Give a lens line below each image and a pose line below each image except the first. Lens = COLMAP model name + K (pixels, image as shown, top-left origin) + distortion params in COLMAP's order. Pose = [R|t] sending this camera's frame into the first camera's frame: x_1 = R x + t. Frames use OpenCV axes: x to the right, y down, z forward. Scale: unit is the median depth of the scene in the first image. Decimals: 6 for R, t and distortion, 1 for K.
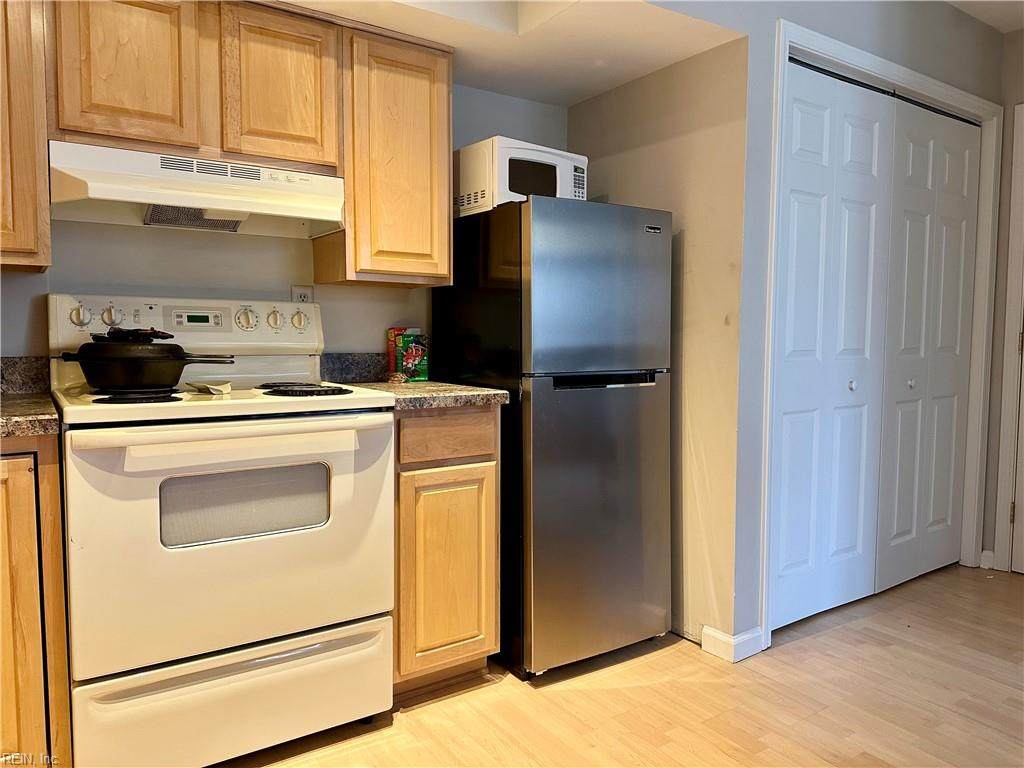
lens RADIAL K [[719.6, 0, 512.0], [0, 719.6, 384.0], [0, 0, 1]] dist [0.073665, -0.088689]
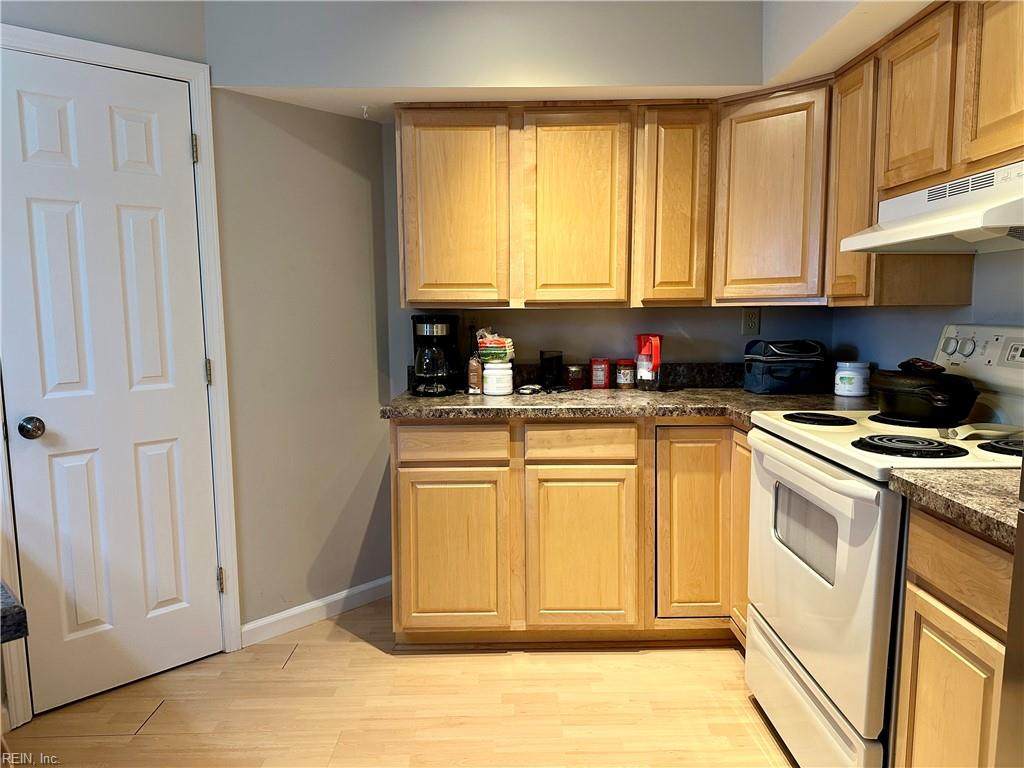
lens RADIAL K [[719.6, 0, 512.0], [0, 719.6, 384.0], [0, 0, 1]] dist [0.073665, -0.088689]
pose [[-0.566372, 0.078568, -0.820396, 0.620585], [-0.056936, 0.989337, 0.134053, -0.137940], [0.822180, 0.122634, -0.555860, 1.016262]]
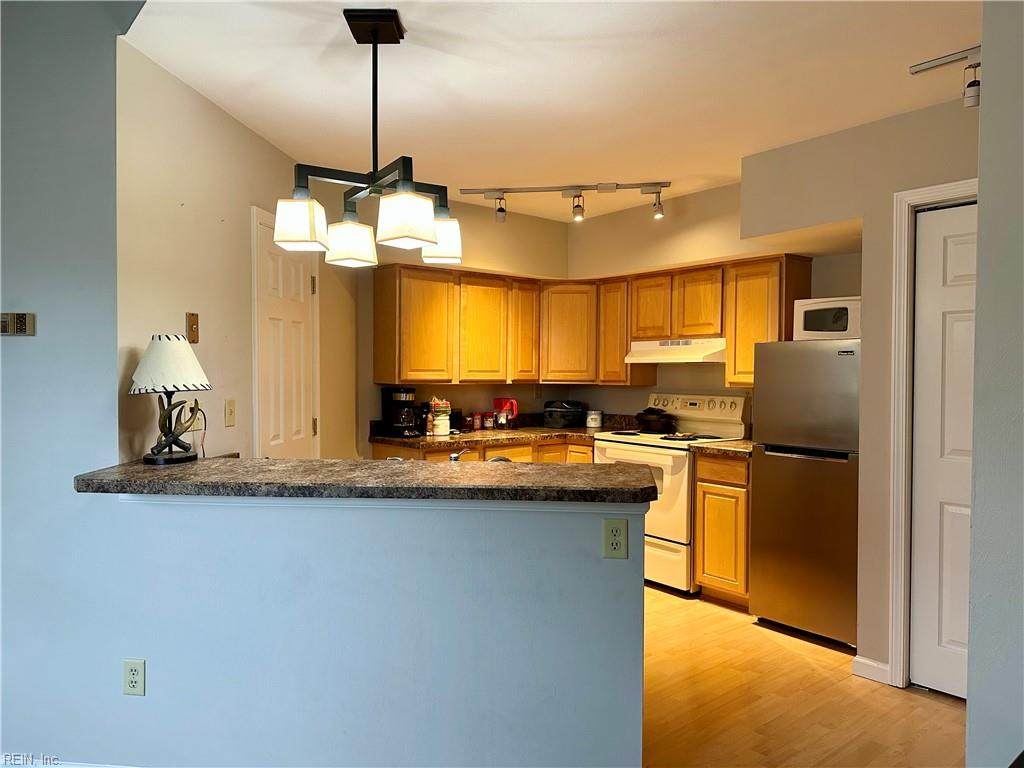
lens RADIAL K [[719.6, 0, 512.0], [0, 719.6, 384.0], [0, 0, 1]] dist [0.073665, -0.088689]
pose [[0.081725, 0.008164, -0.996621, 1.820379], [-0.076360, 0.997079, 0.001906, -0.117431], [0.993725, 0.075946, 0.082110, 0.261470]]
